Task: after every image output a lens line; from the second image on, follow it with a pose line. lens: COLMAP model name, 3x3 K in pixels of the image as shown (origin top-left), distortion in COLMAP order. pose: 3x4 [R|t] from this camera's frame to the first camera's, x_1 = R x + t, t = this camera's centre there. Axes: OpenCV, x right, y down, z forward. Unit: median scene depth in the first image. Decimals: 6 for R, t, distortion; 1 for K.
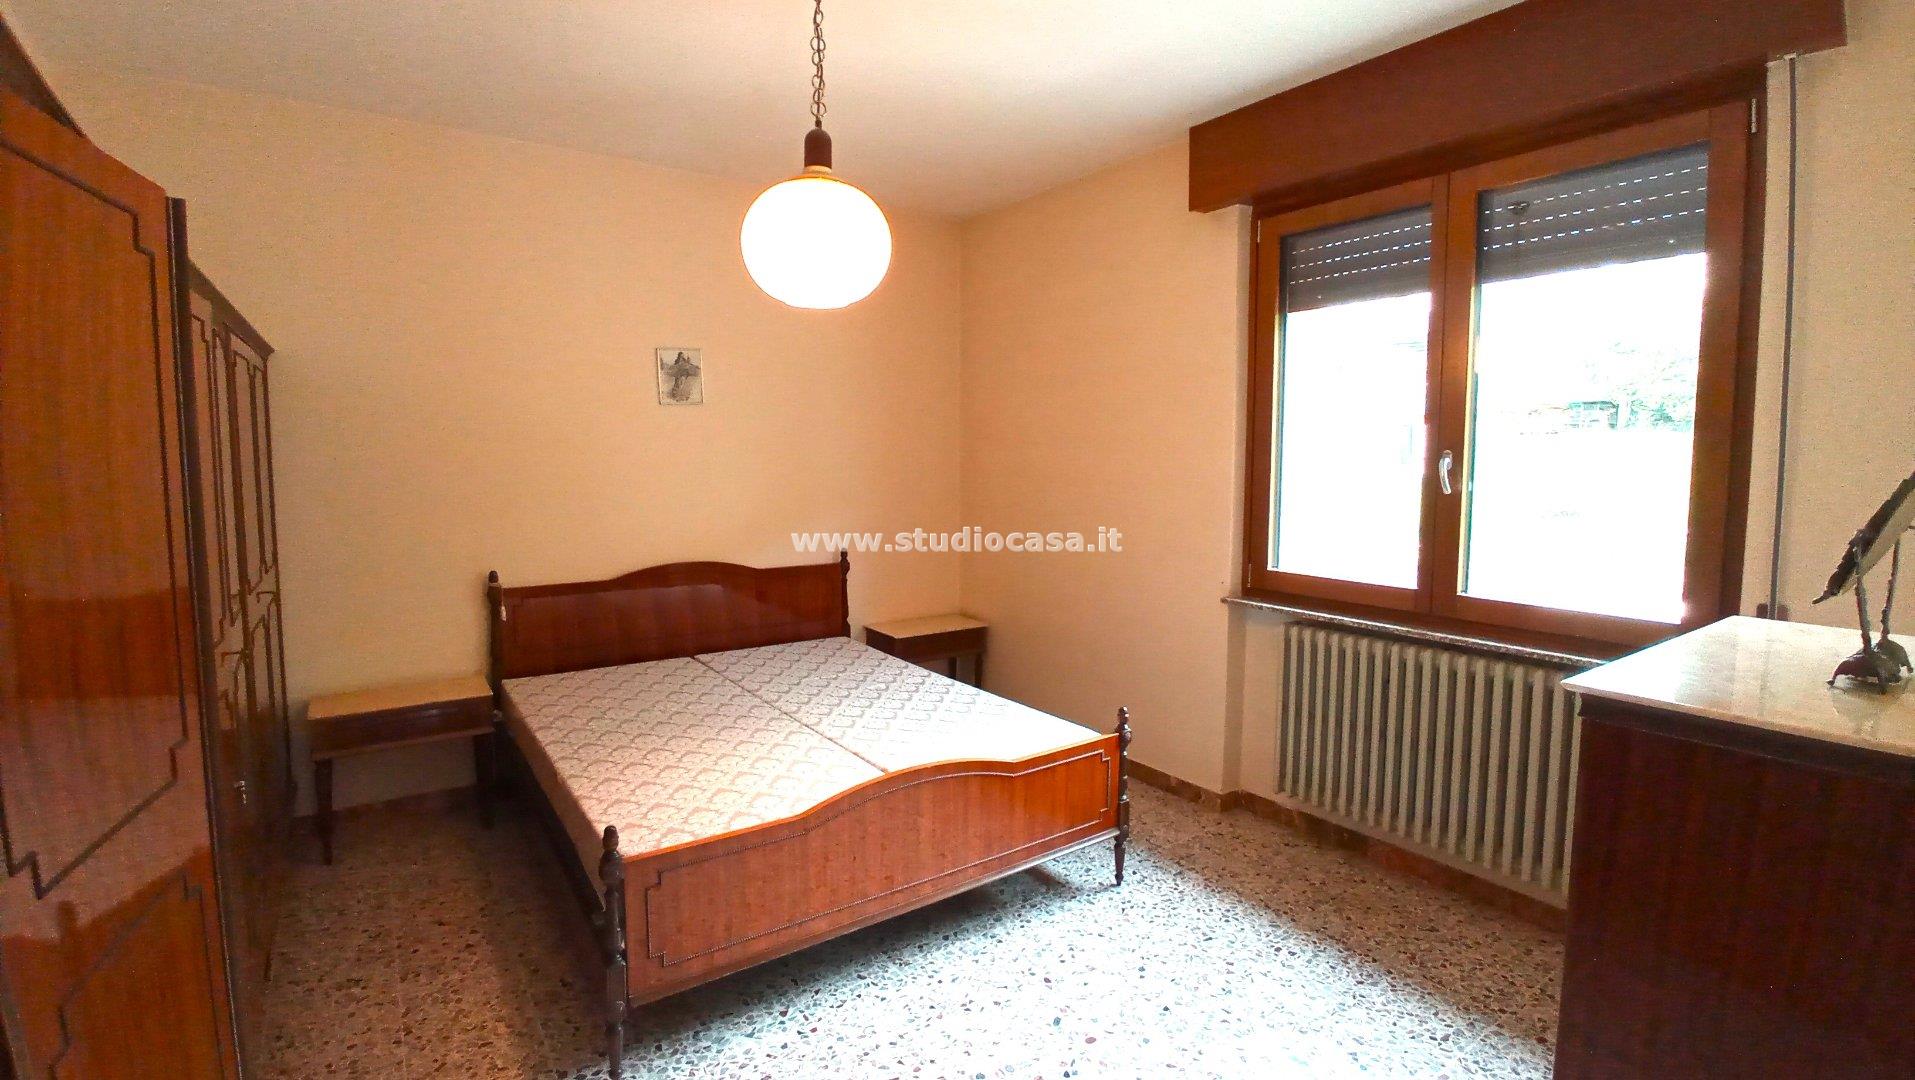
lens RADIAL K [[867.1, 0, 956.7], [0, 867.1, 526.7], [0, 0, 1]] dist [0.001236, -0.000249]
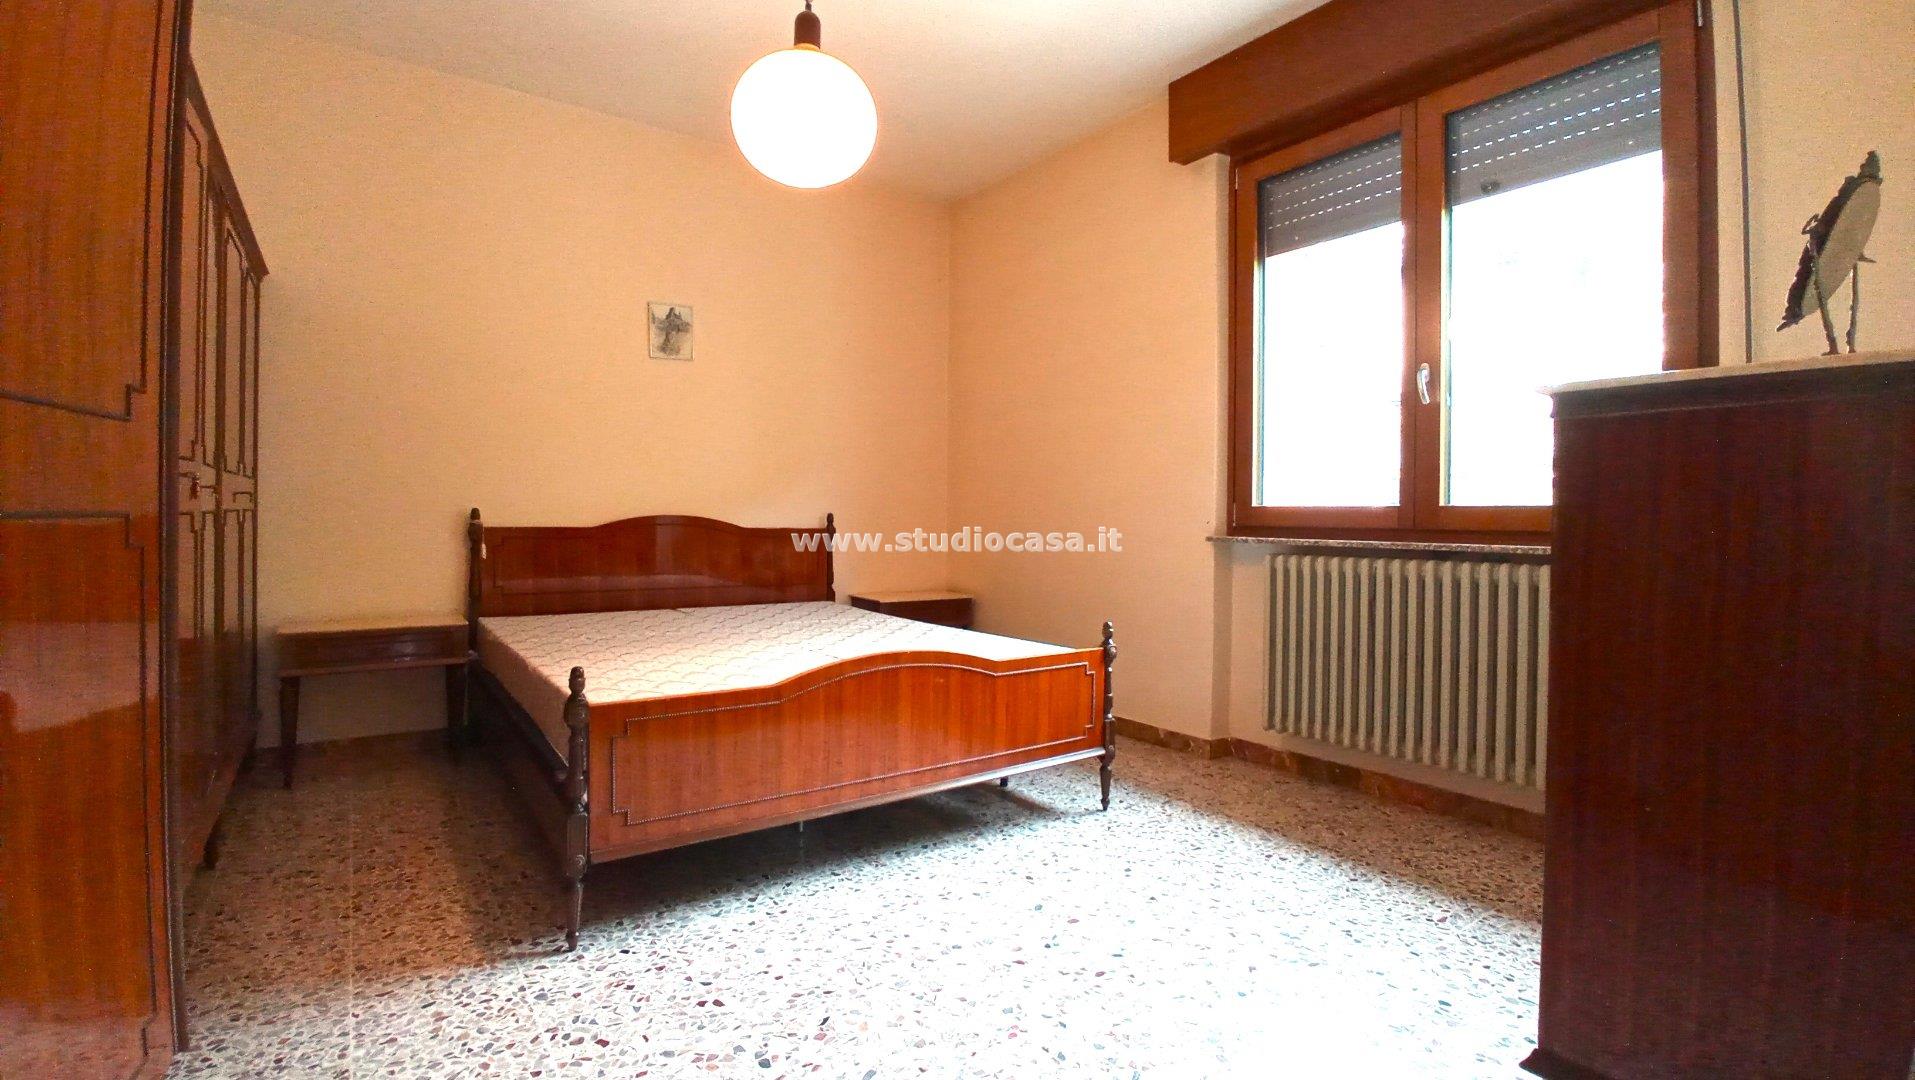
lens RADIAL K [[865.8, 0, 955.3], [0, 865.8, 528.2], [0, 0, 1]] dist [-0.003842, 0.000569]
pose [[0.999950, 0.007730, 0.006350, 0.011895], [-0.007181, 0.996579, -0.082334, 0.188587], [-0.006965, 0.082284, 0.996585, 0.012448]]
